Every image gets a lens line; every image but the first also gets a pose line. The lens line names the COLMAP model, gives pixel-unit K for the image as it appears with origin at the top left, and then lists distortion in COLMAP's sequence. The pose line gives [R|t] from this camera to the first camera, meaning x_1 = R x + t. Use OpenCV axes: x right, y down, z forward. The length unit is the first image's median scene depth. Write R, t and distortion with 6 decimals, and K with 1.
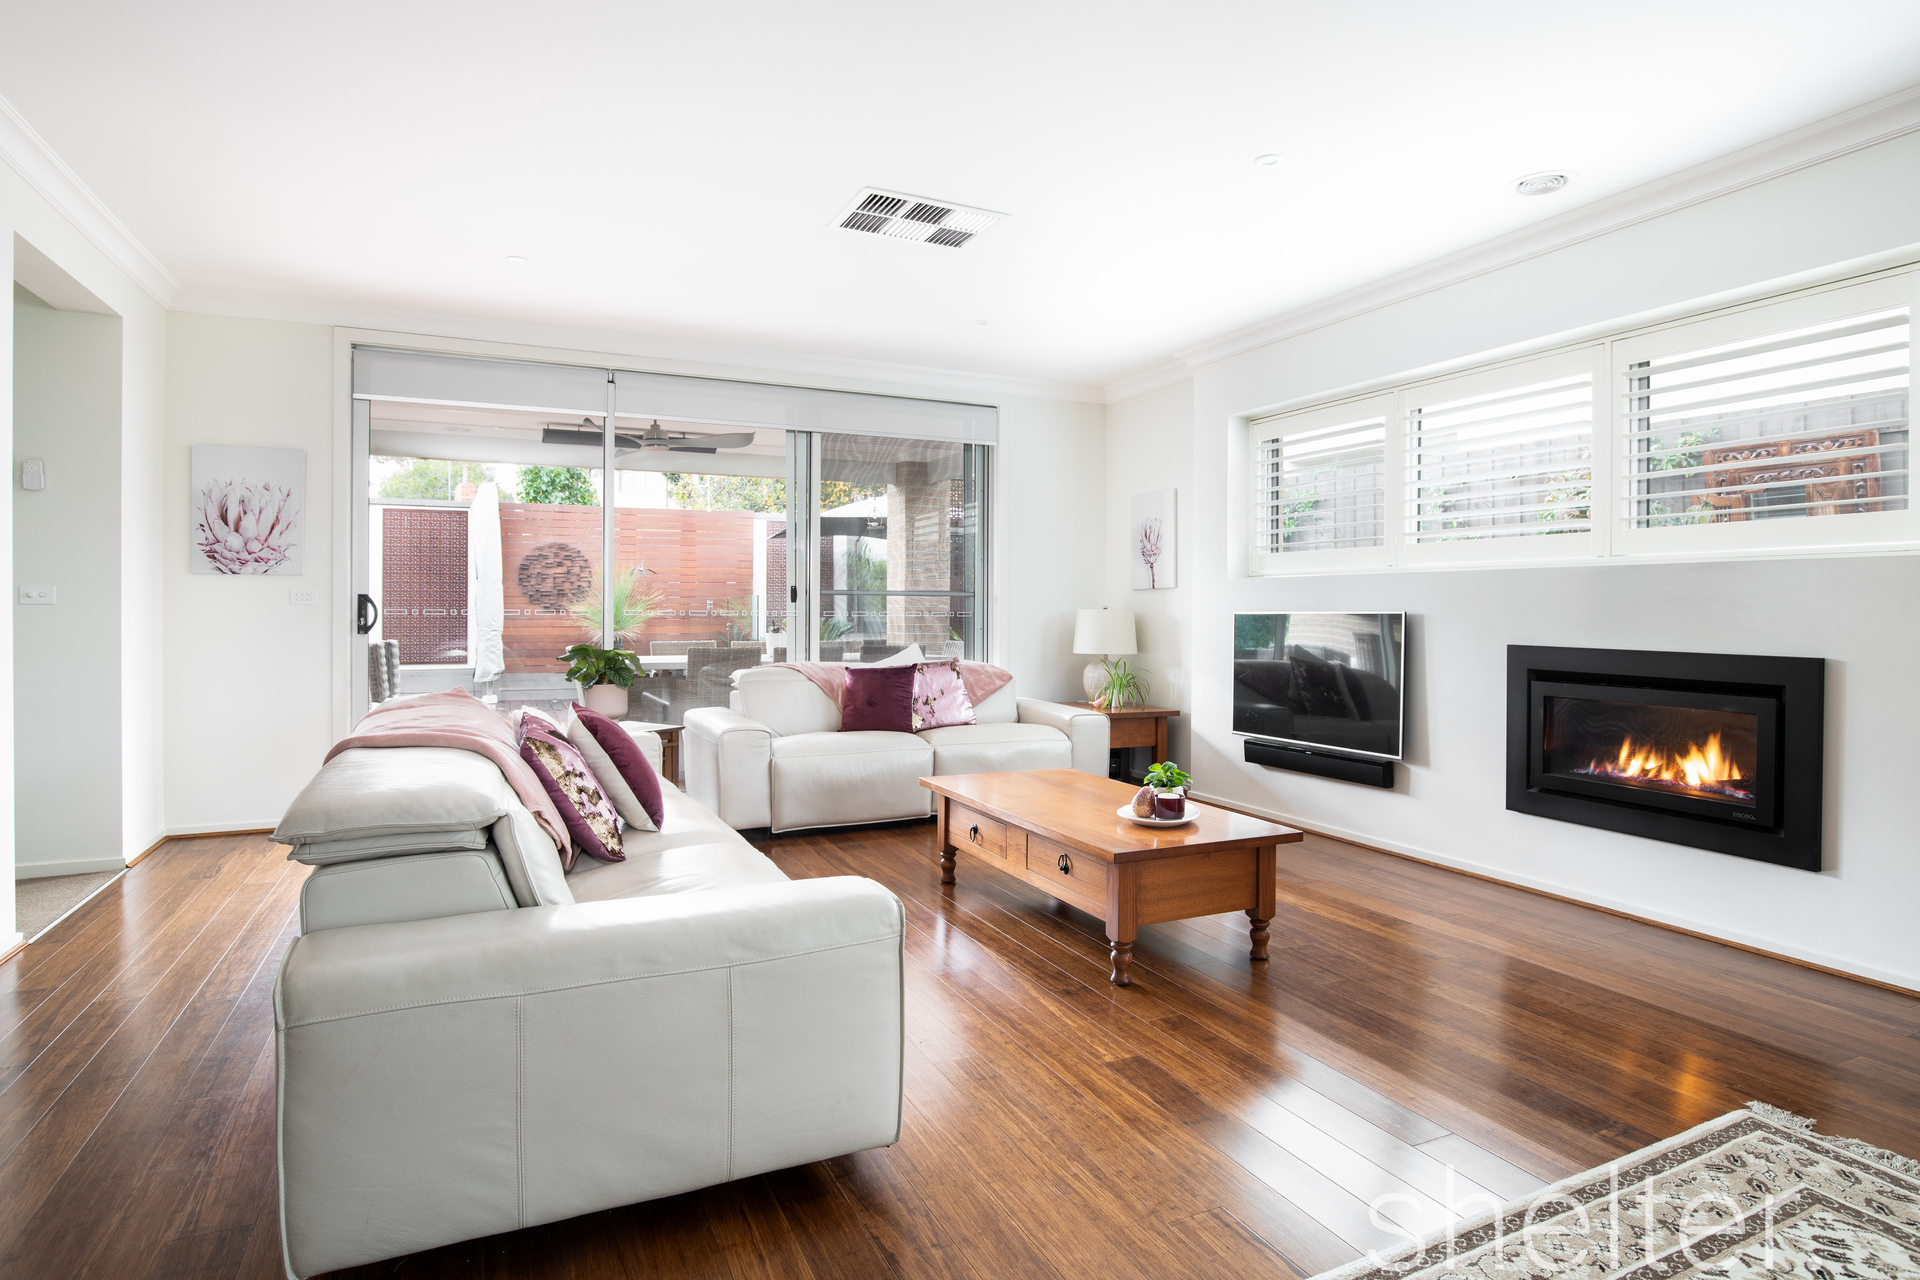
lens RADIAL K [[1001.2, 0, 968.0], [0, 1001.2, 628.6], [0, 0, 1]] dist [-0.016876, -0.000656]
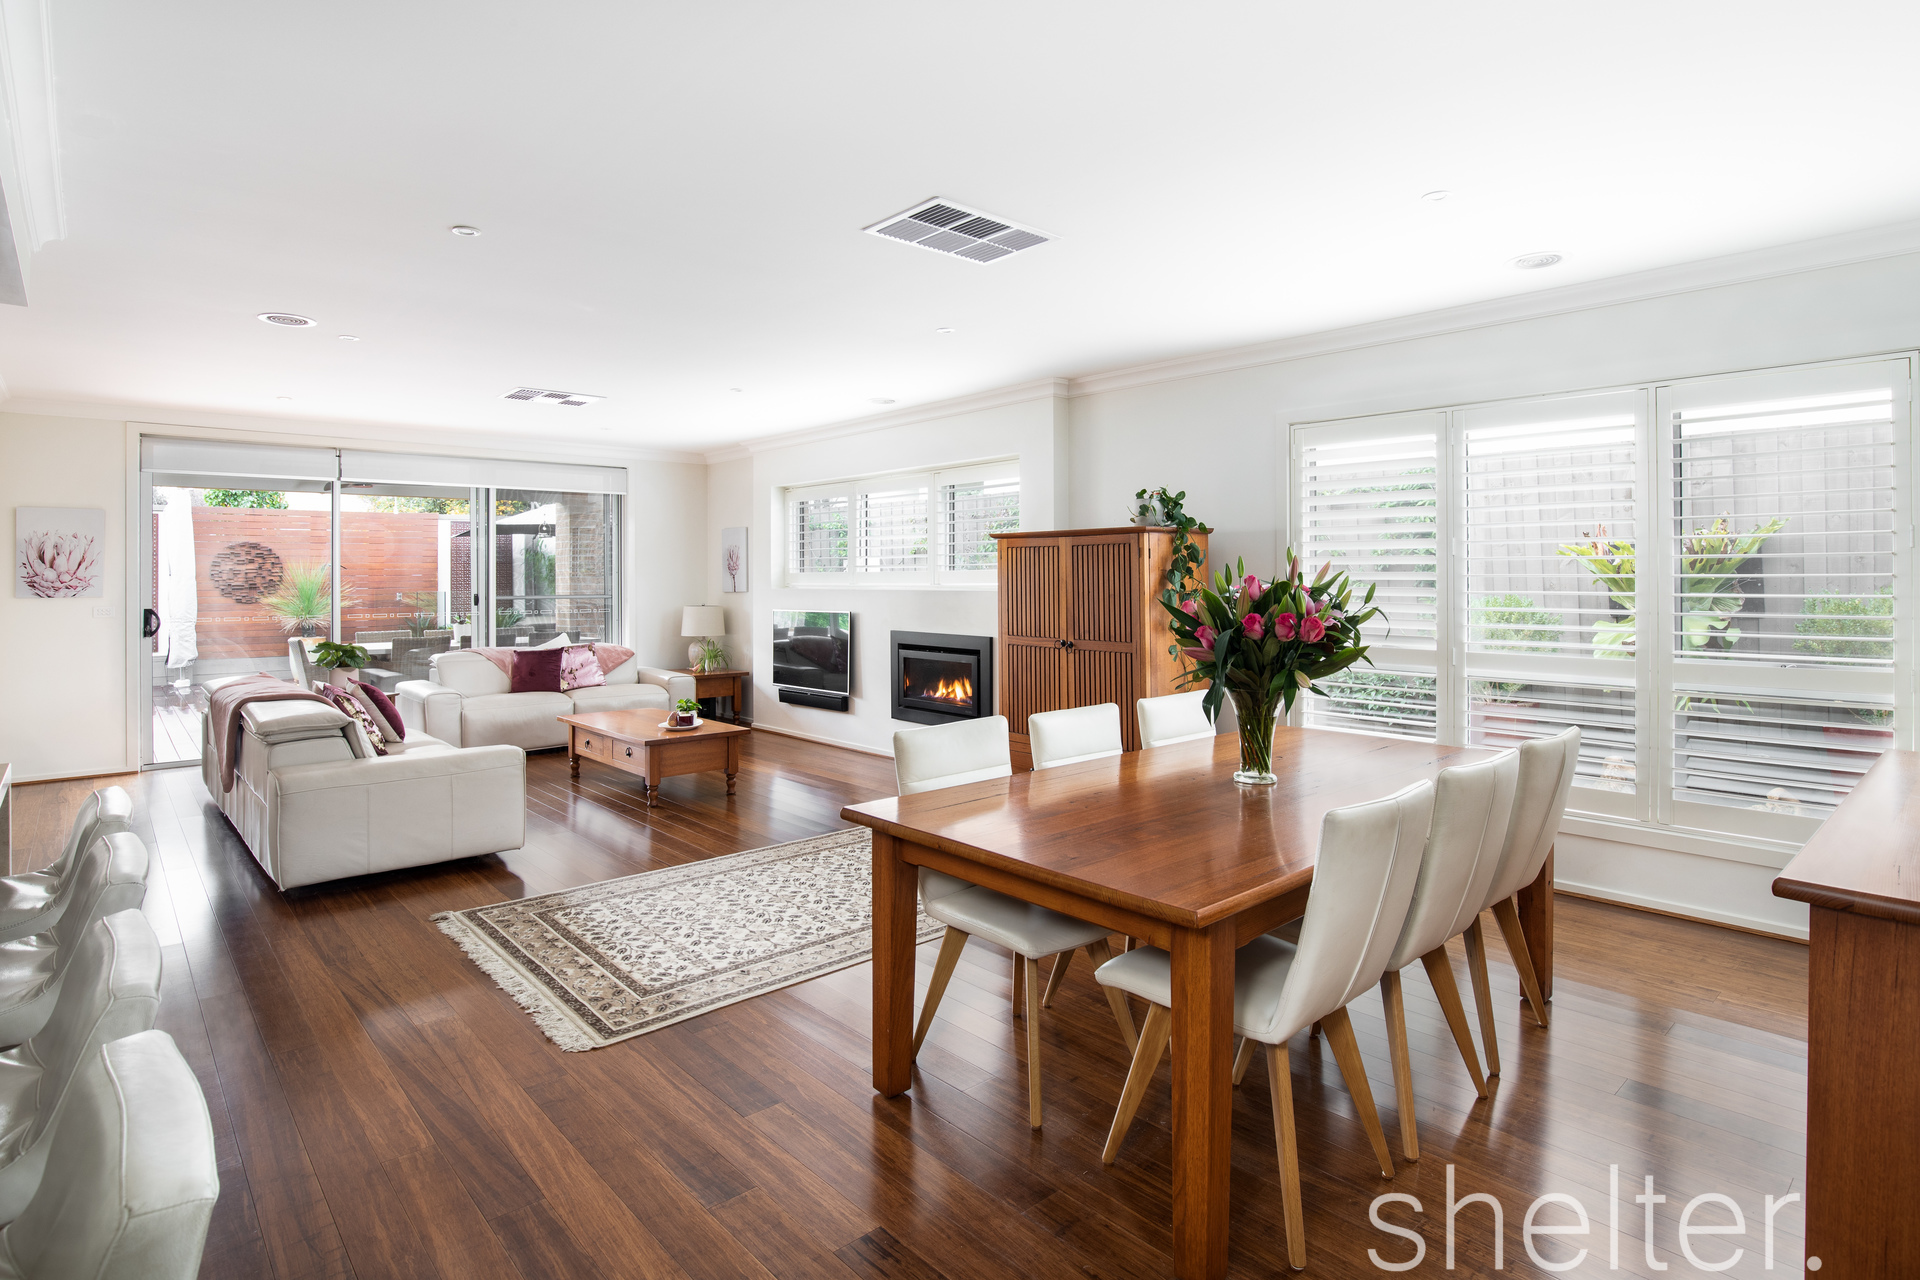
lens RADIAL K [[1001.2, 0, 955.1], [0, 1001.2, 568.7], [0, 0, 1]] dist [-0.016876, -0.000656]
pose [[0.962067, -0.006925, 0.272724, 0.108804], [0.013732, 0.999640, -0.023058, -0.041164], [-0.272467, 0.025929, 0.961816, -0.635479]]
